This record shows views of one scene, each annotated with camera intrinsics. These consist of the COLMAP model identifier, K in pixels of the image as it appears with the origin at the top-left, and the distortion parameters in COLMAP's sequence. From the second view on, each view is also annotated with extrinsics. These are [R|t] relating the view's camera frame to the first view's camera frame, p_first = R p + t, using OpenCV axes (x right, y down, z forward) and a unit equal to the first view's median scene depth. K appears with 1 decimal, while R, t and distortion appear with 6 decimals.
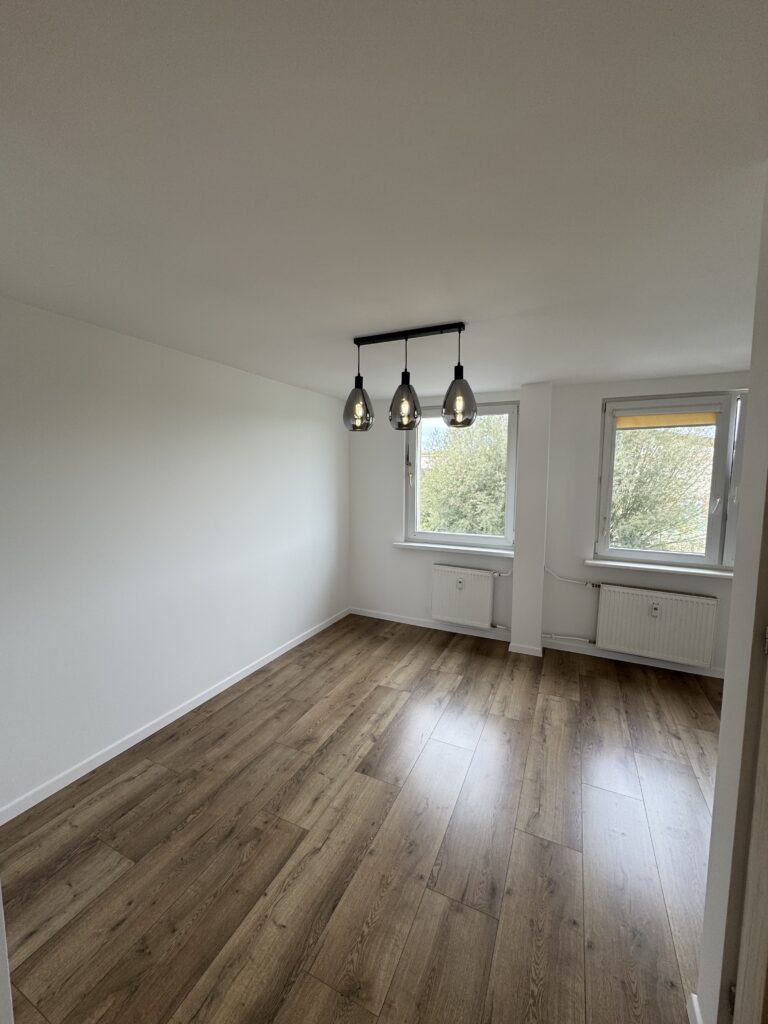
lens RADIAL K [[407.9, 0, 385.7], [0, 407.9, 509.0], [0, 0, 1]] dist [-0.000289, 0.000340]
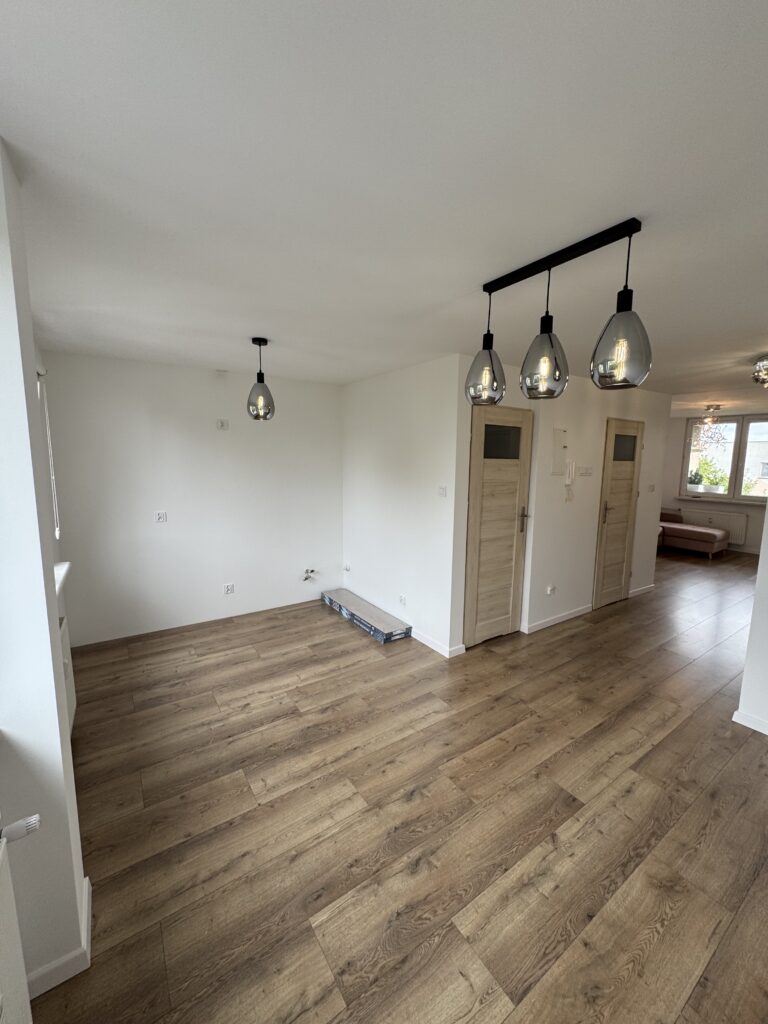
lens RADIAL K [[407.9, 0, 381.7], [0, 407.9, 515.3], [0, 0, 1]] dist [-0.000289, 0.000340]
pose [[-0.856523, -0.087717, 0.508599, -0.064021], [0.029474, 0.975530, 0.217884, -0.111198], [-0.515266, 0.201613, -0.832979, 1.255651]]
